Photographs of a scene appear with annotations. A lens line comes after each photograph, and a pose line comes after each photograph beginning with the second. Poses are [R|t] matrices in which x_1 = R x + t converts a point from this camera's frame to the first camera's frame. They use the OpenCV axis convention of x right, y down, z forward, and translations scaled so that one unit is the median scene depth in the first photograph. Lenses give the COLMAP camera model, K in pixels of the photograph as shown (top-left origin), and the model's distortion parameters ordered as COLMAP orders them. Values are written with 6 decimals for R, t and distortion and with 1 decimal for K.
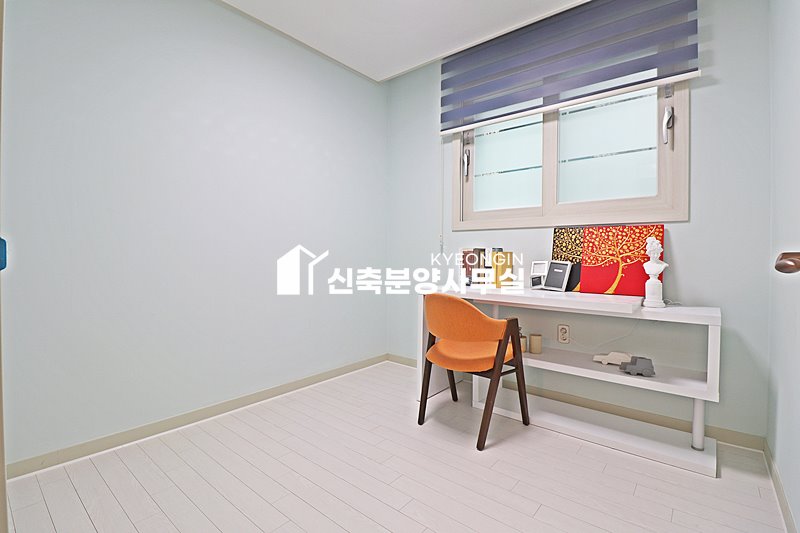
lens RADIAL K [[368.9, 0, 398.6], [0, 368.9, 258.6], [0, 0, 1]] dist [-0.002196, -0.012935]
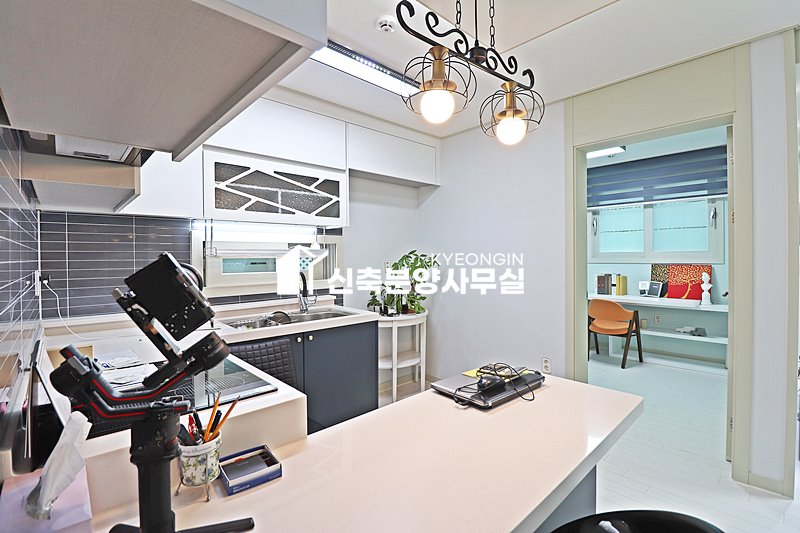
lens RADIAL K [[368.9, 0, 398.6], [0, 368.9, 258.6], [0, 0, 1]] dist [-0.002196, -0.012935]
pose [[0.991906, -0.015471, -0.126029, -0.752438], [0.015000, 0.999877, -0.004686, -0.143897], [0.126086, 0.002757, 0.992016, -1.244600]]
